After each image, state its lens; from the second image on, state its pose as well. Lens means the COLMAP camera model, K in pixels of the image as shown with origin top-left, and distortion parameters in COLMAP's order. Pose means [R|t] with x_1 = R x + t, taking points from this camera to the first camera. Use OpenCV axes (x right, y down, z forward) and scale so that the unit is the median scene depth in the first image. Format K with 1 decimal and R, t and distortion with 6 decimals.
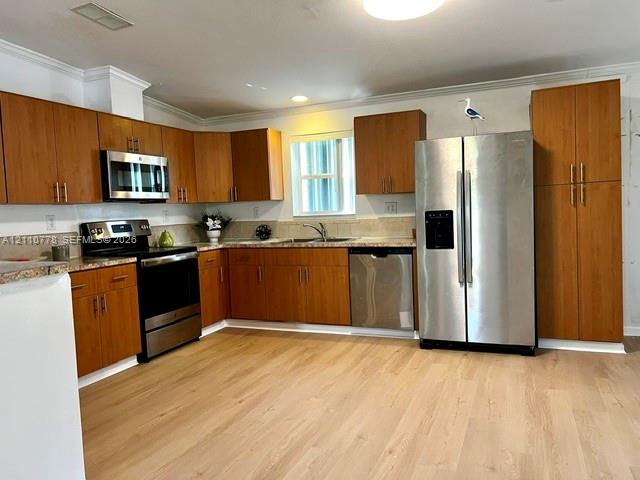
lens RADIAL K [[478.6, 0, 323.2], [0, 478.6, 245.2], [0, 0, 1]] dist [0.051953, -0.059232]
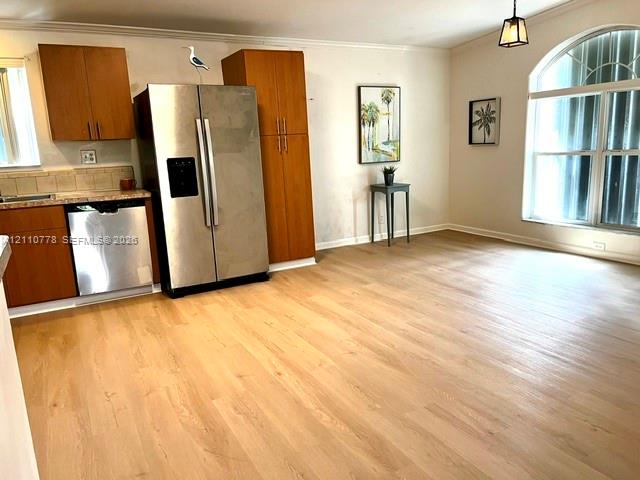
lens RADIAL K [[478.6, 0, 318.4], [0, 478.6, 239.4], [0, 0, 1]] dist [0.051953, -0.059232]
pose [[0.630256, -0.138582, 0.763919, -0.350400], [0.077762, 0.990260, 0.115487, 0.001837], [-0.772483, -0.013382, 0.634894, 0.136159]]
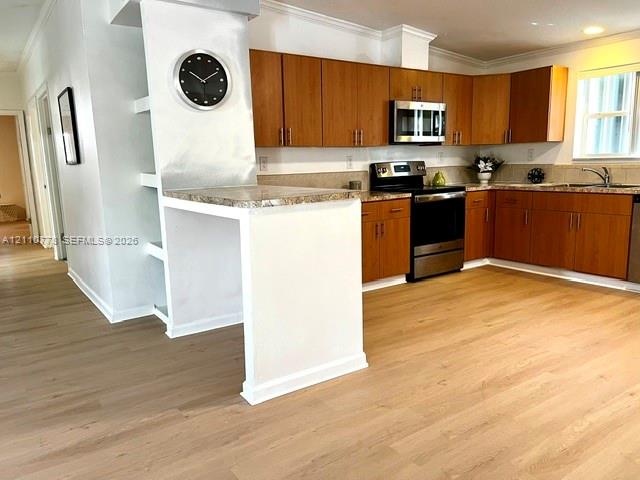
lens RADIAL K [[478.6, 0, 314.9], [0, 478.6, 241.1], [0, 0, 1]] dist [0.051953, -0.059232]
pose [[0.836081, 0.106644, -0.538141, 0.055616], [-0.047631, 0.991331, 0.122451, 0.008705], [0.546534, -0.076747, 0.833913, -0.108917]]
